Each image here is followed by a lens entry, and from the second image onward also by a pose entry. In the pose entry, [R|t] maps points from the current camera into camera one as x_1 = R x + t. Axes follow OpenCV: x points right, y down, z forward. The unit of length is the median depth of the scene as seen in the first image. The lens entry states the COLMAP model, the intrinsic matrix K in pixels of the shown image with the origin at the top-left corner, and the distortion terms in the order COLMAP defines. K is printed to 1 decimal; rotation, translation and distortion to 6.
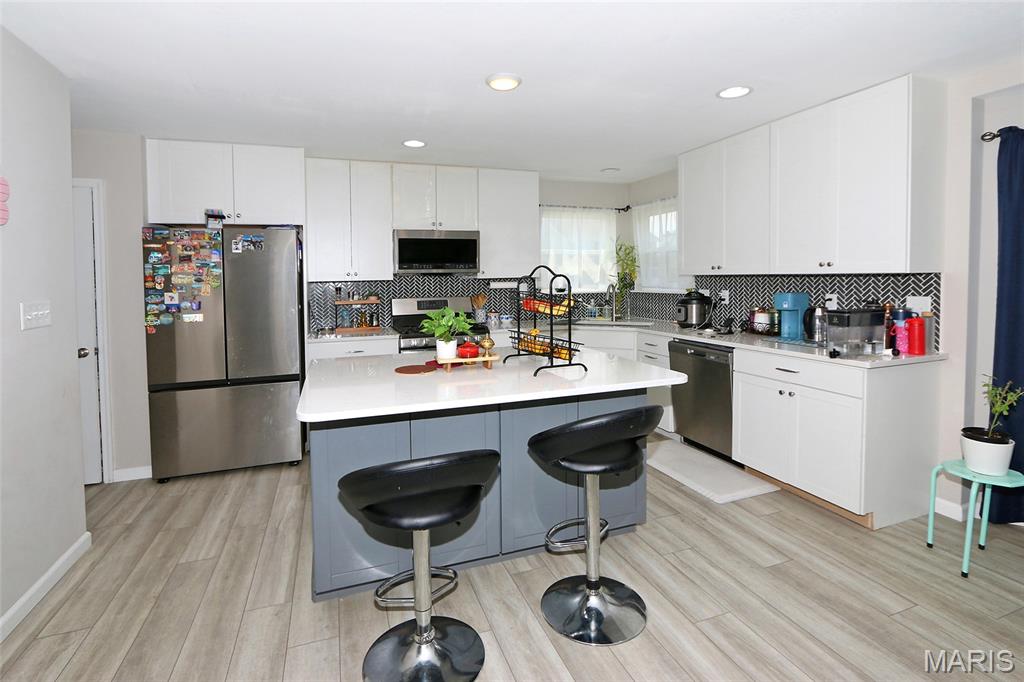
lens RADIAL K [[490.0, 0, 509.1], [0, 490.0, 259.9], [0, 0, 1]] dist [-0.011631, 0.000338]
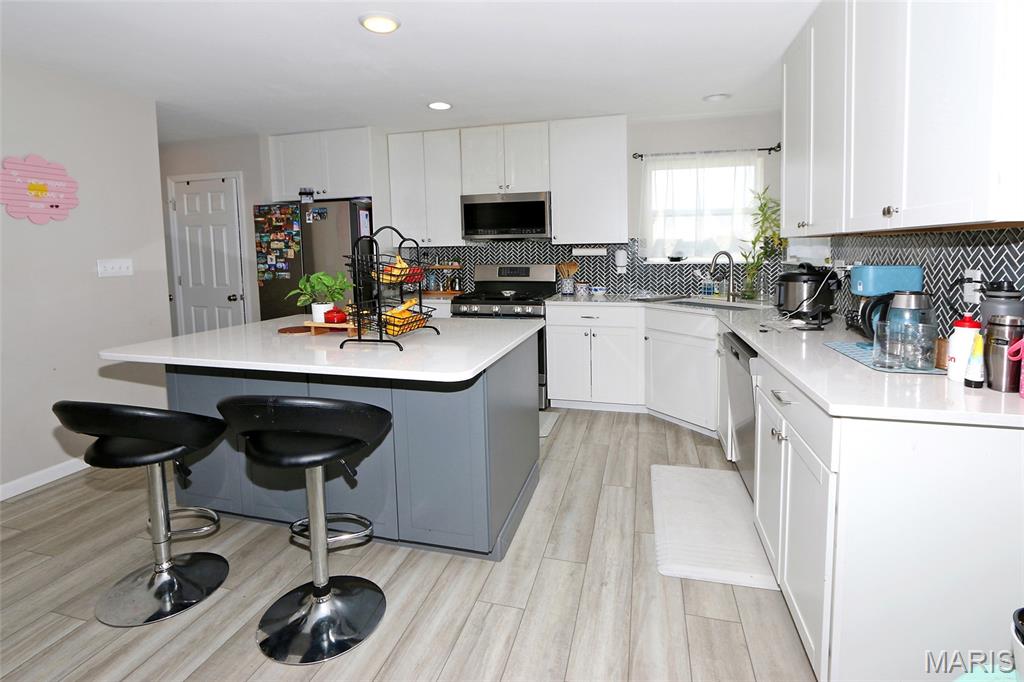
lens RADIAL K [[490.0, 0, 509.1], [0, 490.0, 259.9], [0, 0, 1]] dist [-0.011631, 0.000338]
pose [[0.819250, 0.016798, -0.573190, 0.543557], [0.020997, 0.998022, 0.059259, 0.015502], [0.573052, -0.060584, 0.817277, 0.296740]]
